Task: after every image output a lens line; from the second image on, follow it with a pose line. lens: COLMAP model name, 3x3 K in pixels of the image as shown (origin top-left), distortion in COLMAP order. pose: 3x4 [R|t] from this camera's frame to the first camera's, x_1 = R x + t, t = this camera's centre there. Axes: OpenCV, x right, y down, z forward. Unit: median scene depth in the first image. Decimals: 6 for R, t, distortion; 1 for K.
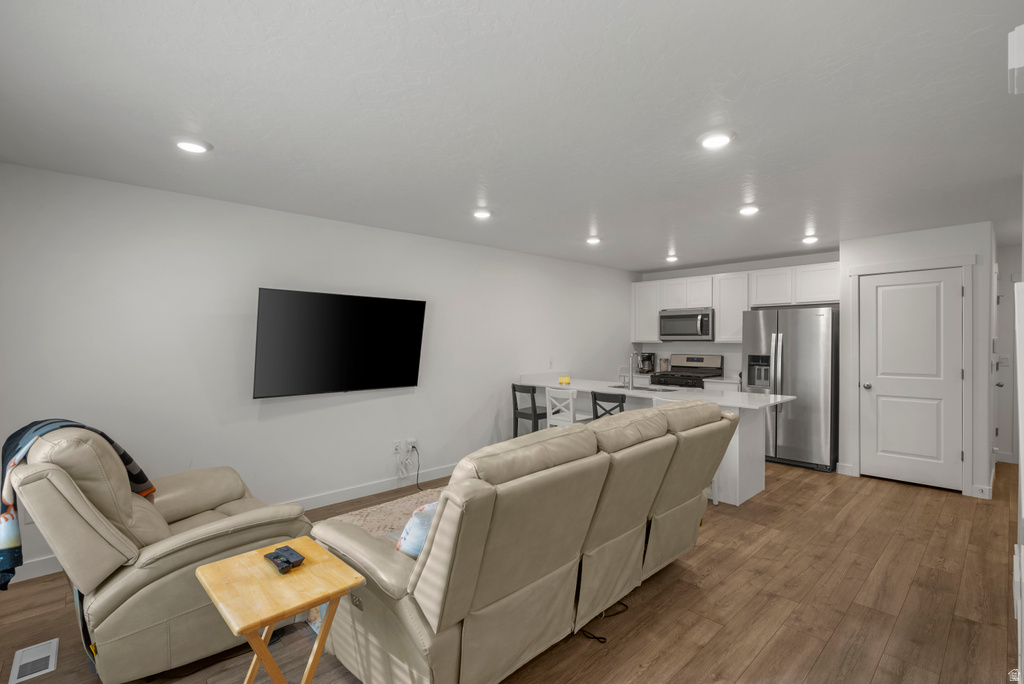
lens RADIAL K [[472.4, 0, 512.2], [0, 472.4, 347.0], [0, 0, 1]] dist [-0.003401, 0.003028]
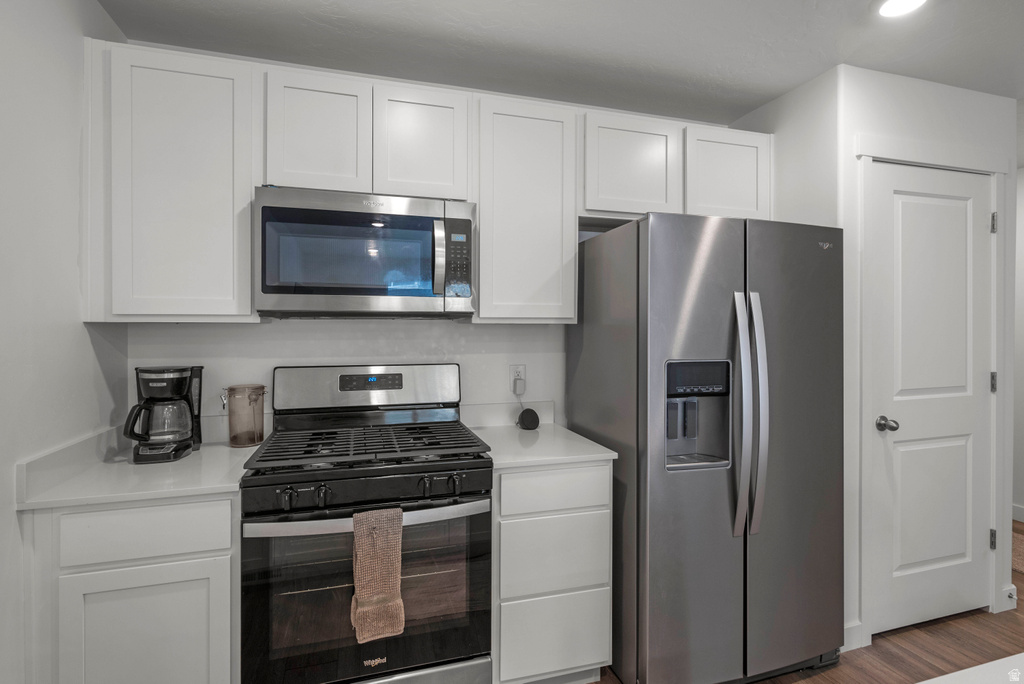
lens RADIAL K [[501.4, 0, 512.5], [0, 501.4, 334.8], [0, 0, 1]] dist [0.011875, -0.001773]
pose [[0.425386, -0.008216, 0.904975, 0.187351], [0.013728, 0.999902, 0.002625, -0.002518], [-0.904908, 0.011306, 0.425457, 1.033096]]
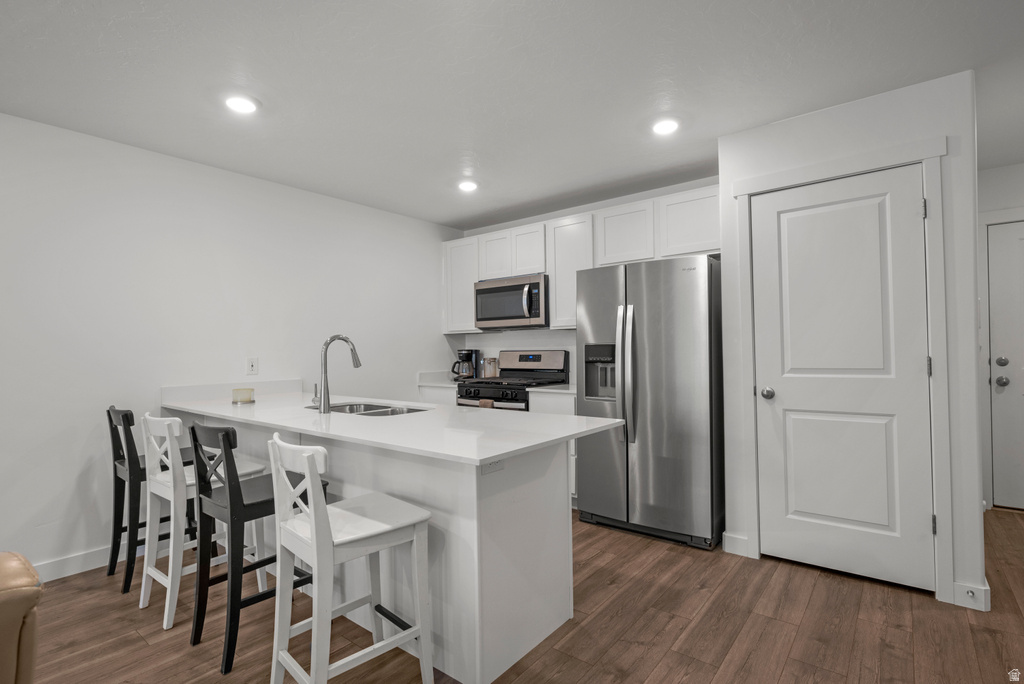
lens RADIAL K [[501.4, 0, 519.6], [0, 501.4, 347.8], [0, 0, 1]] dist [0.011875, -0.001773]
pose [[0.987604, -0.010378, 0.156623, 0.349300], [0.013780, 0.999692, -0.020649, 0.035071], [-0.156360, 0.022552, 0.987443, 0.432719]]
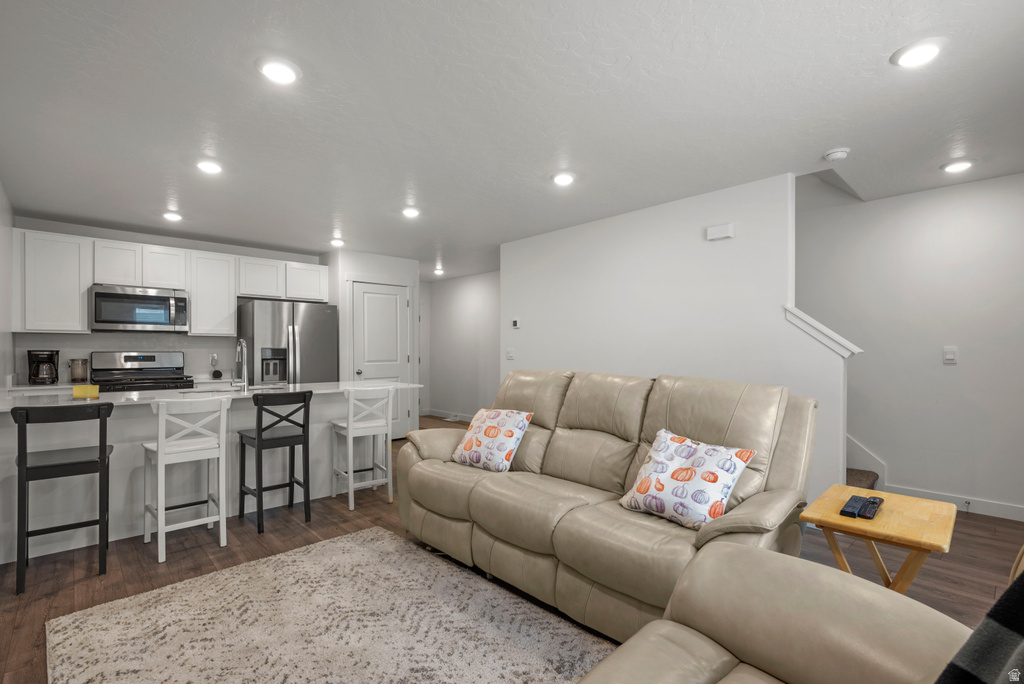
lens RADIAL K [[472.4, 0, 515.7], [0, 472.4, 349.1], [0, 0, 1]] dist [-0.003401, 0.003028]
pose [[-0.014568, 0.008252, 0.999860, -0.454468], [0.018822, 0.999791, -0.007977, 0.037882], [-0.999717, 0.018703, -0.014721, 0.567441]]
